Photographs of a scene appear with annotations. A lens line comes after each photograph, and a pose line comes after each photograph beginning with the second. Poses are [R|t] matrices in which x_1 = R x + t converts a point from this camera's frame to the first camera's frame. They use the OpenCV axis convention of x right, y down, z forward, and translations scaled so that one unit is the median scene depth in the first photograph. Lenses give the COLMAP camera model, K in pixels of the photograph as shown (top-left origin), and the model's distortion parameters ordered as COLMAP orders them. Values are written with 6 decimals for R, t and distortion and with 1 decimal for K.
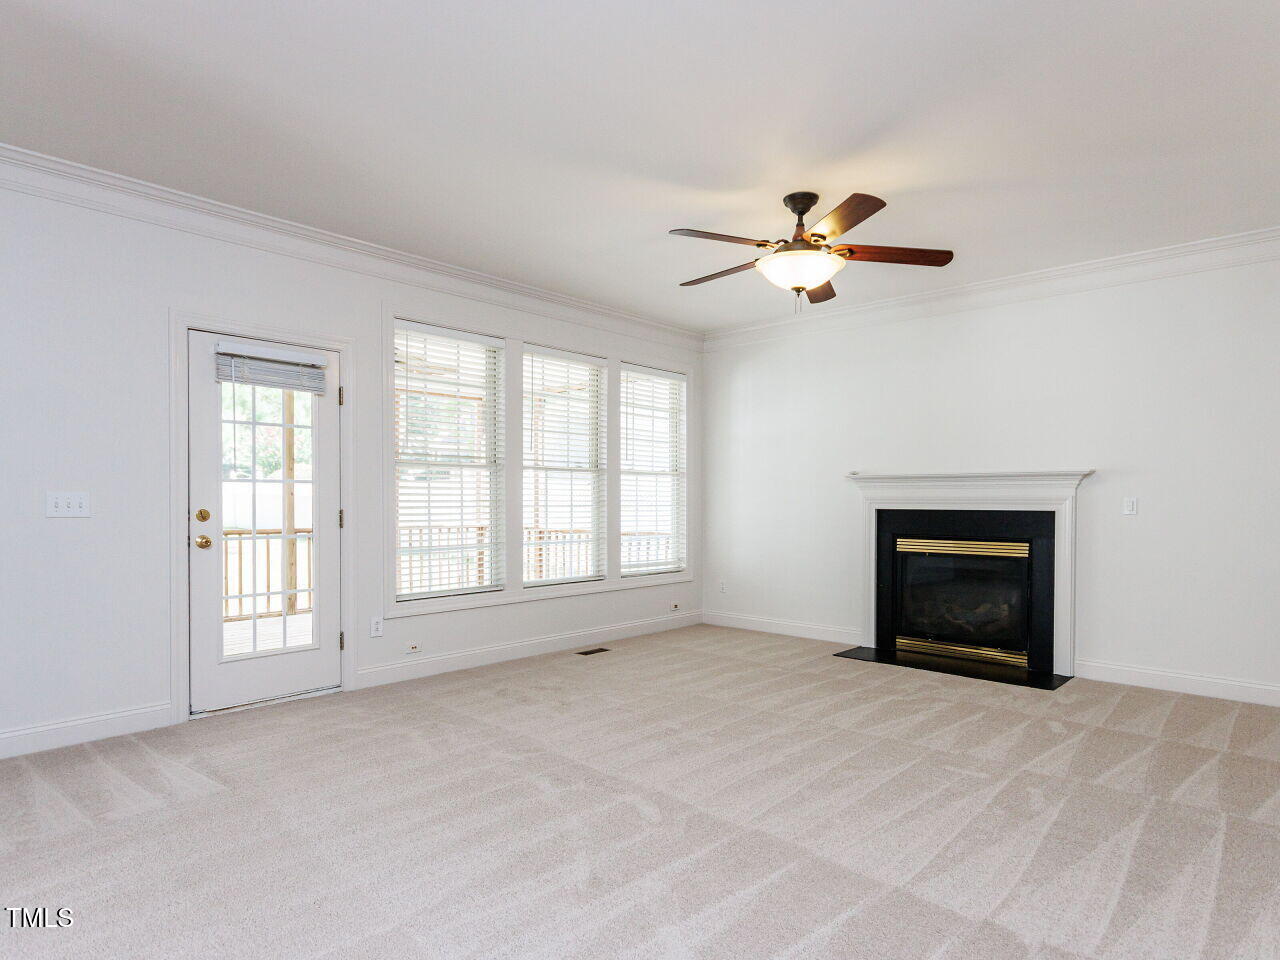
lens RADIAL K [[763.4, 0, 640.0], [0, 763.4, 480.0], [0, 0, 1]] dist [0.035487, 0.000393]
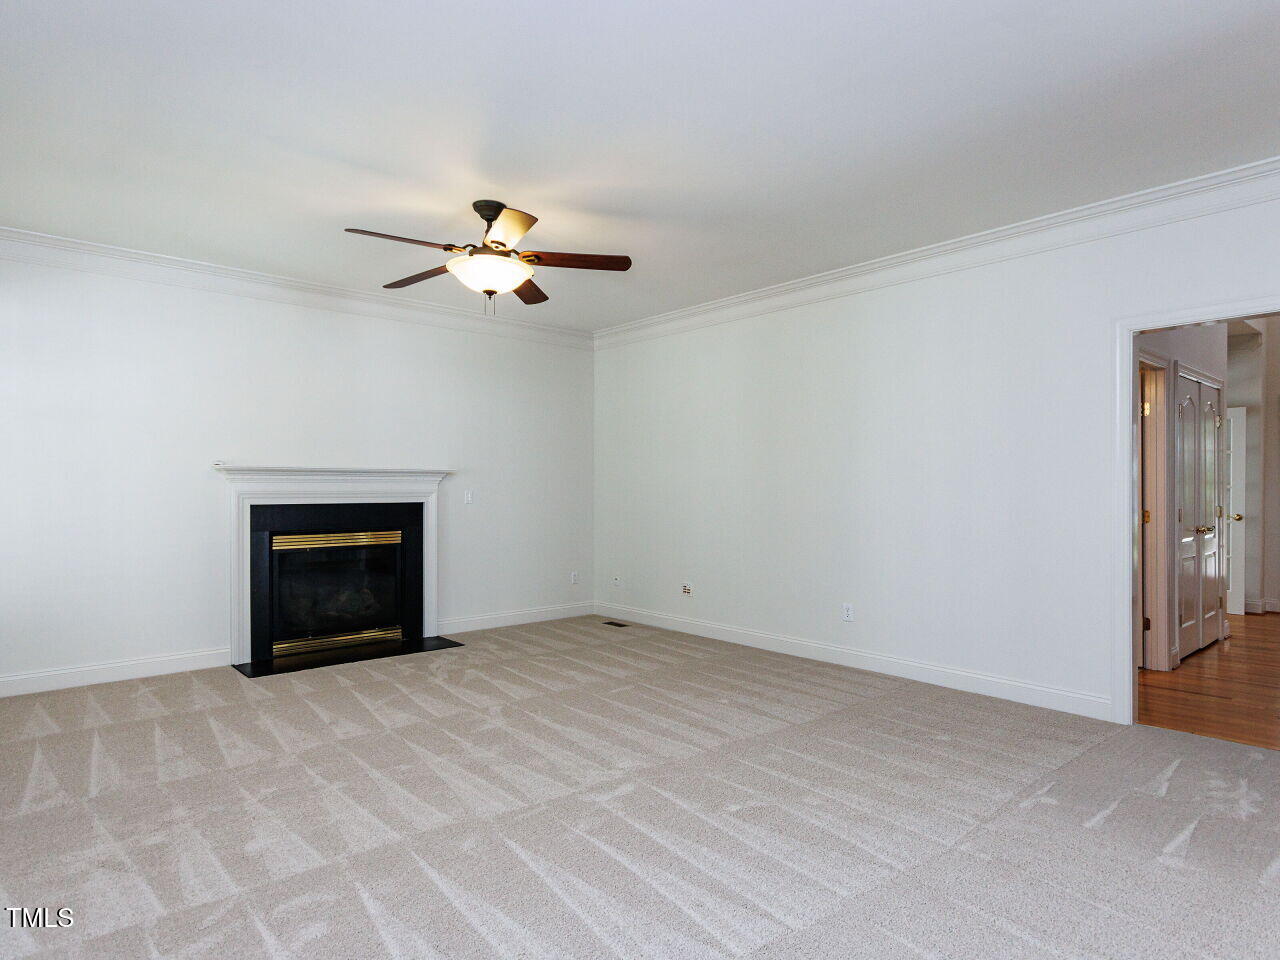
lens RADIAL K [[795.9, 0, 640.2], [0, 795.9, 473.1], [0, 0, 1]] dist [0.065560, 0.000806]
pose [[0.115048, 0.011972, 0.993288, -0.670783], [-0.025024, 0.999645, -0.009150, -0.002019], [-0.993045, -0.023803, 0.115307, 0.528549]]
